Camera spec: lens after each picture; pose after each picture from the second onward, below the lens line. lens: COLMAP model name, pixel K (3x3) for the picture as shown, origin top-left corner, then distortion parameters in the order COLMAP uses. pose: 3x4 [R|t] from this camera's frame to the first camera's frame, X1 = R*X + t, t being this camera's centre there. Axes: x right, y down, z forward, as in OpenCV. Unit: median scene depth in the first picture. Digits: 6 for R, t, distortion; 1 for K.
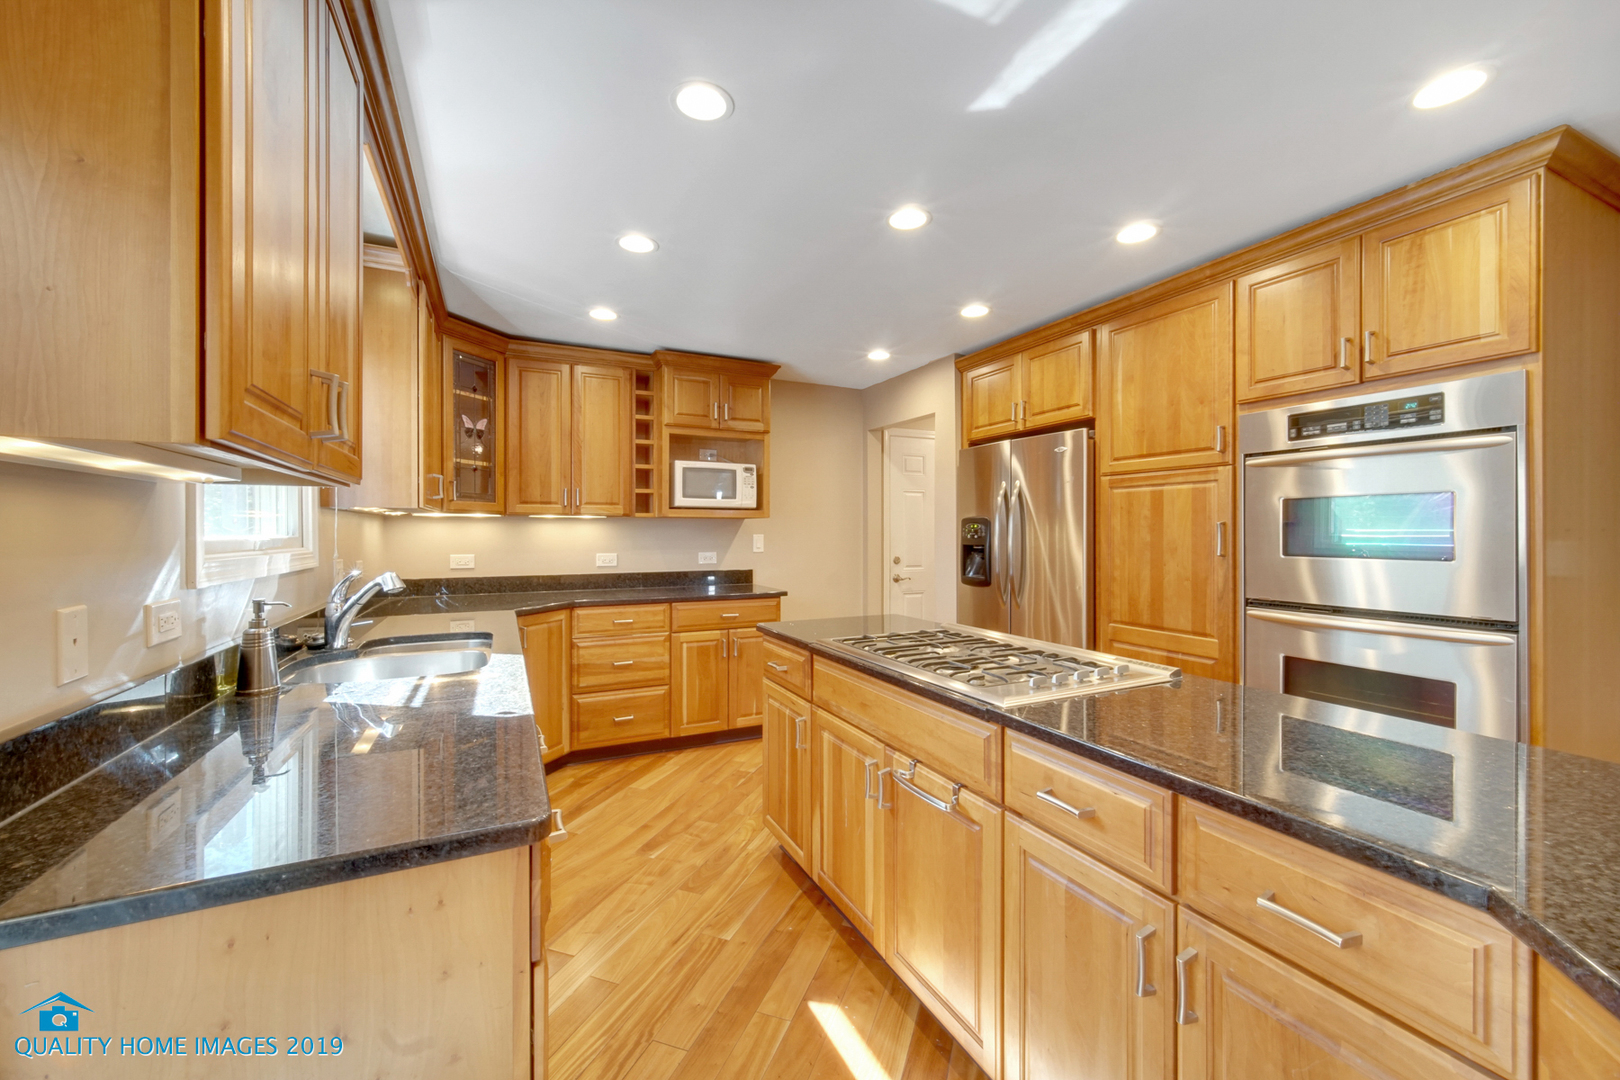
lens RADIAL K [[638.0, 0, 809.1], [0, 638.0, 533.6], [0, 0, 1]] dist [-0.007868, -0.000802]
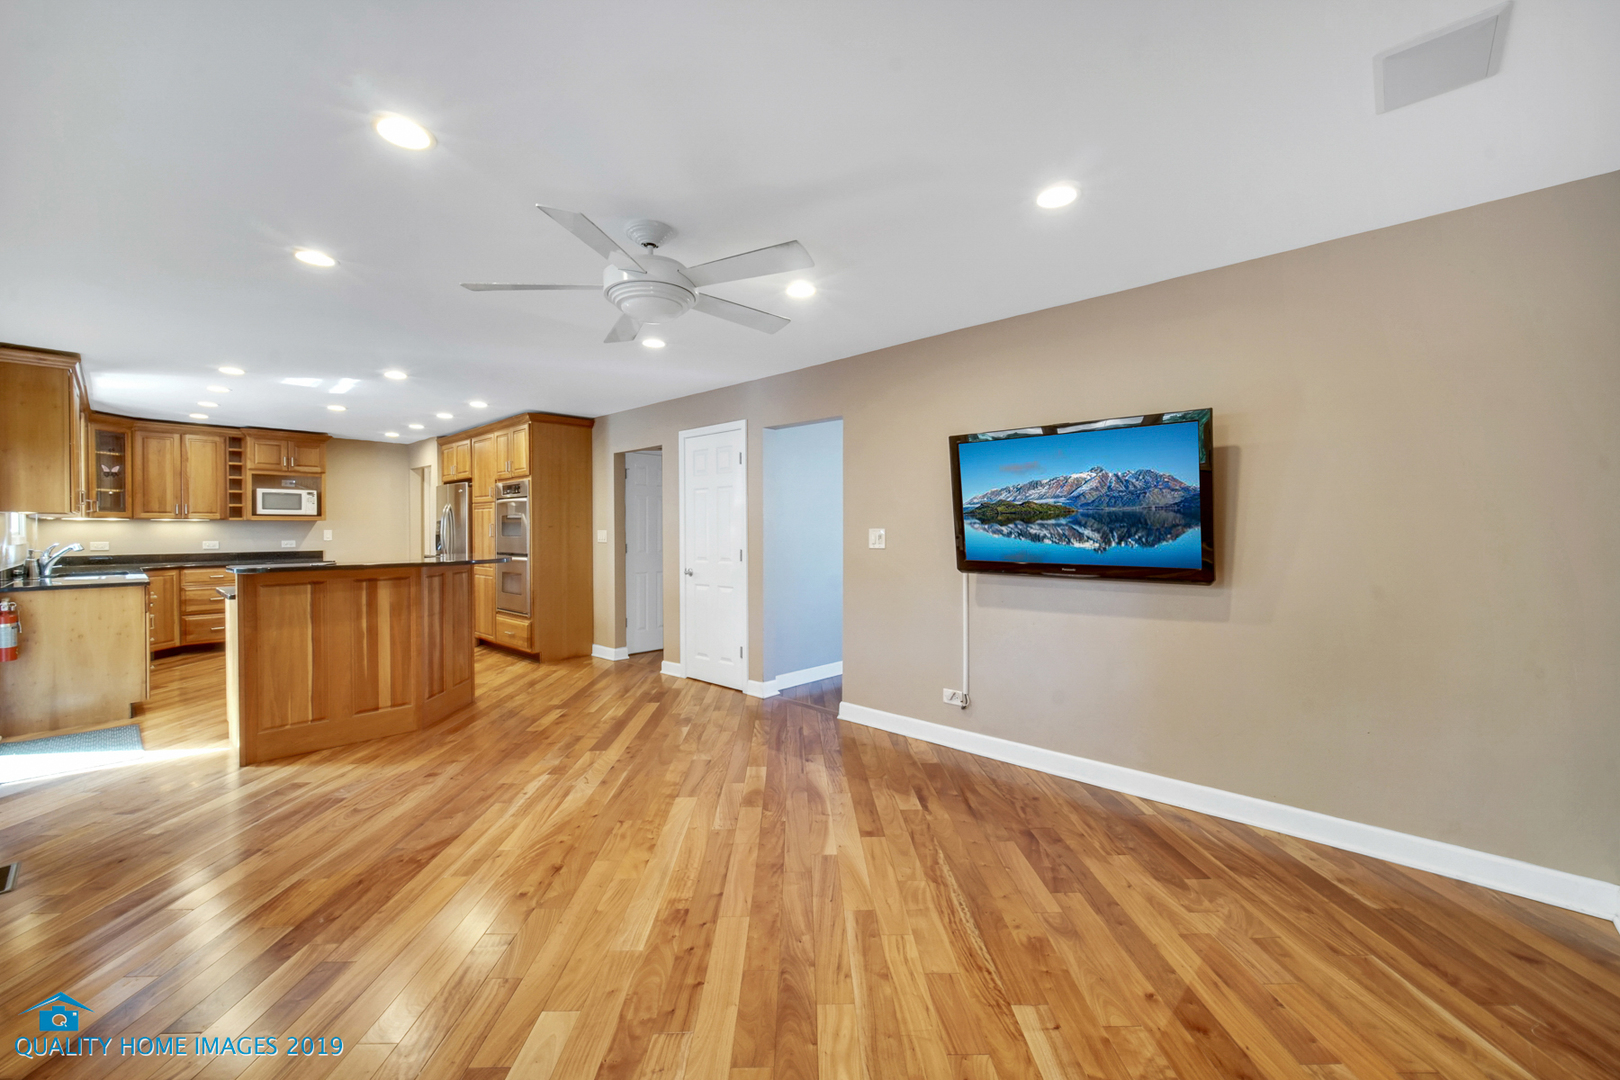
lens RADIAL K [[638.0, 0, 819.2], [0, 638.0, 534.5], [0, 0, 1]] dist [-0.007868, -0.000802]
pose [[0.924971, -0.006918, 0.379975, 0.651050], [0.004926, 0.999969, 0.006215, 0.012577], [-0.380006, -0.003877, 0.924976, -1.415568]]
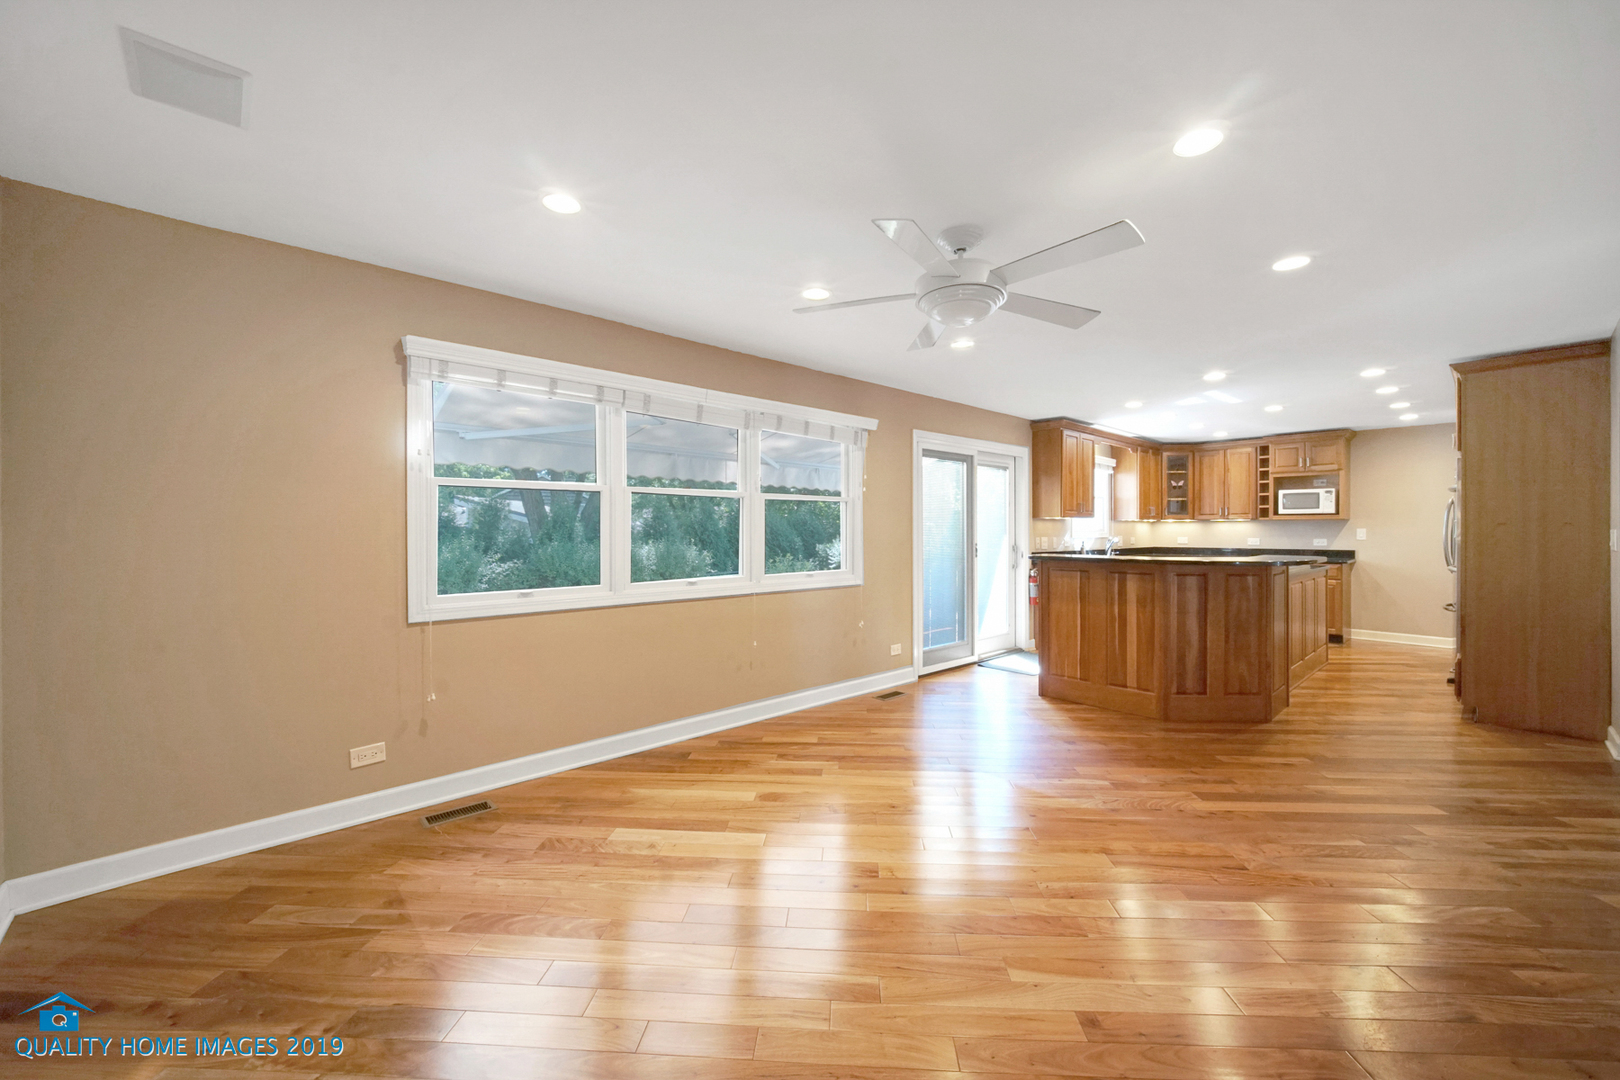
lens RADIAL K [[638.0, 0, 808.0], [0, 638.0, 531.3], [0, 0, 1]] dist [-0.007868, -0.000802]
pose [[0.293843, 0.000300, -0.955853, 1.385338], [-0.000558, 1.000000, 0.000142, 0.012120], [0.955853, 0.000491, 0.293844, -1.069857]]
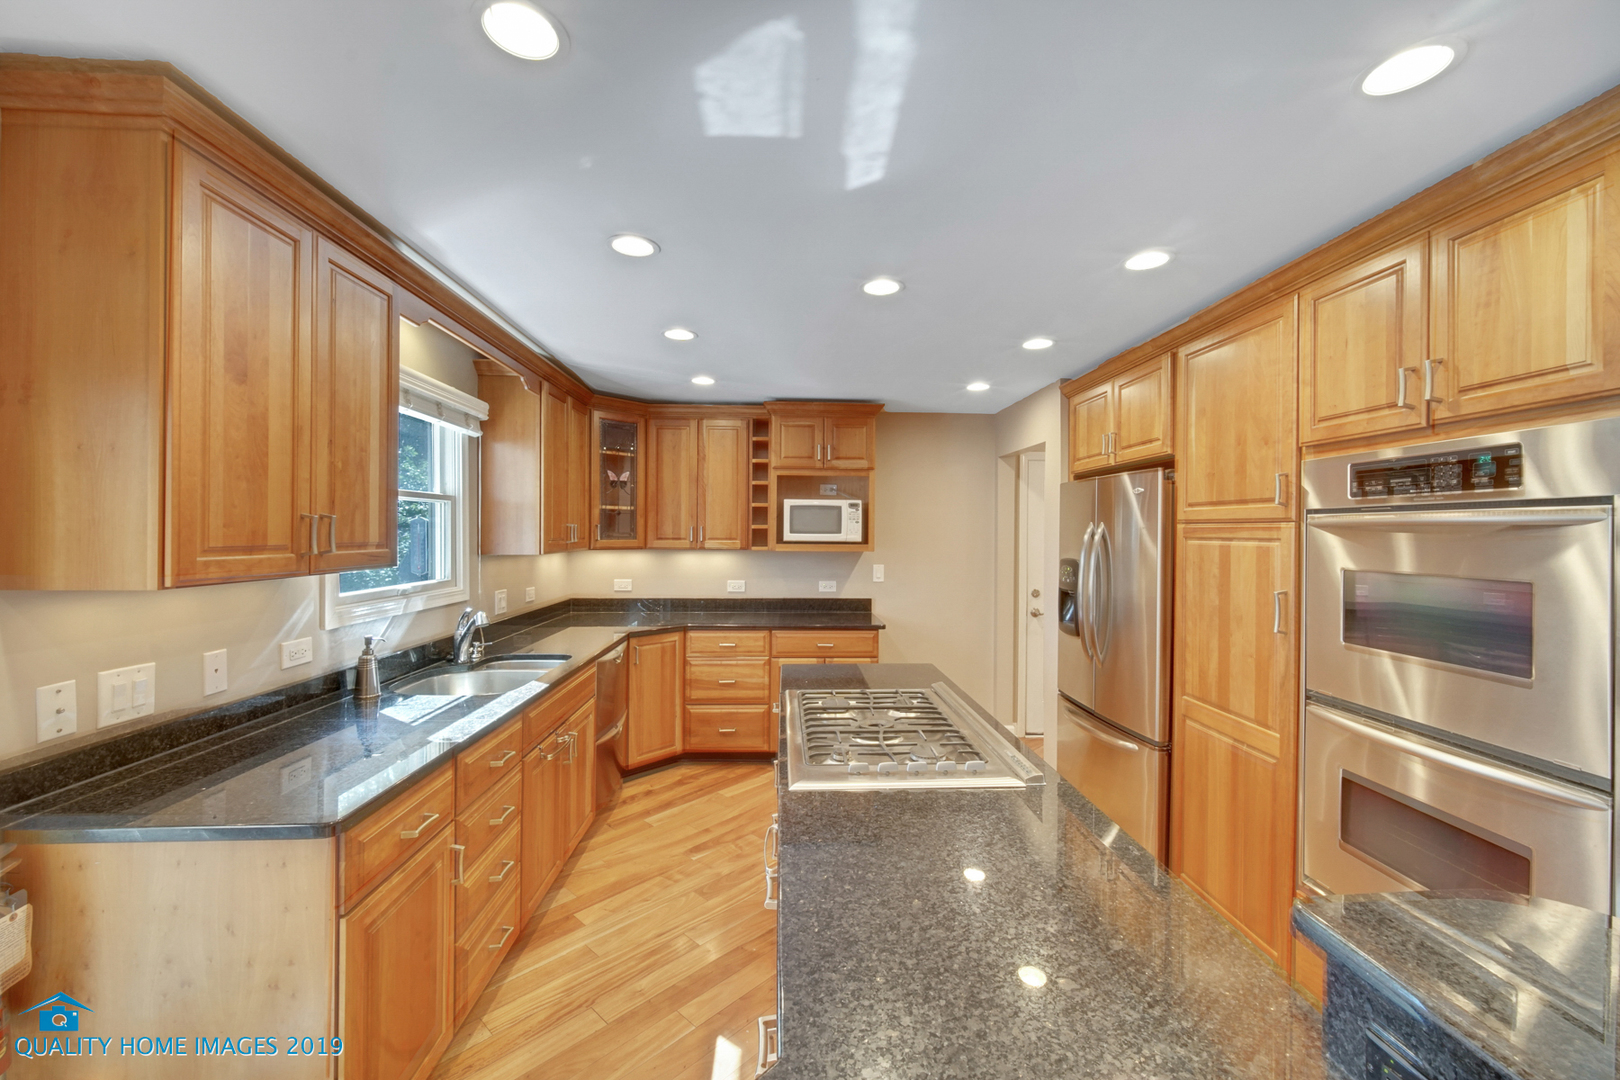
lens RADIAL K [[638.0, 0, 807.9], [0, 638.0, 533.4], [0, 0, 1]] dist [-0.007868, -0.000802]
pose [[0.919061, 0.006581, -0.394062, 0.295893], [-0.007381, 0.999973, -0.000514, -0.063272], [0.394047, 0.003381, 0.919084, 0.009634]]
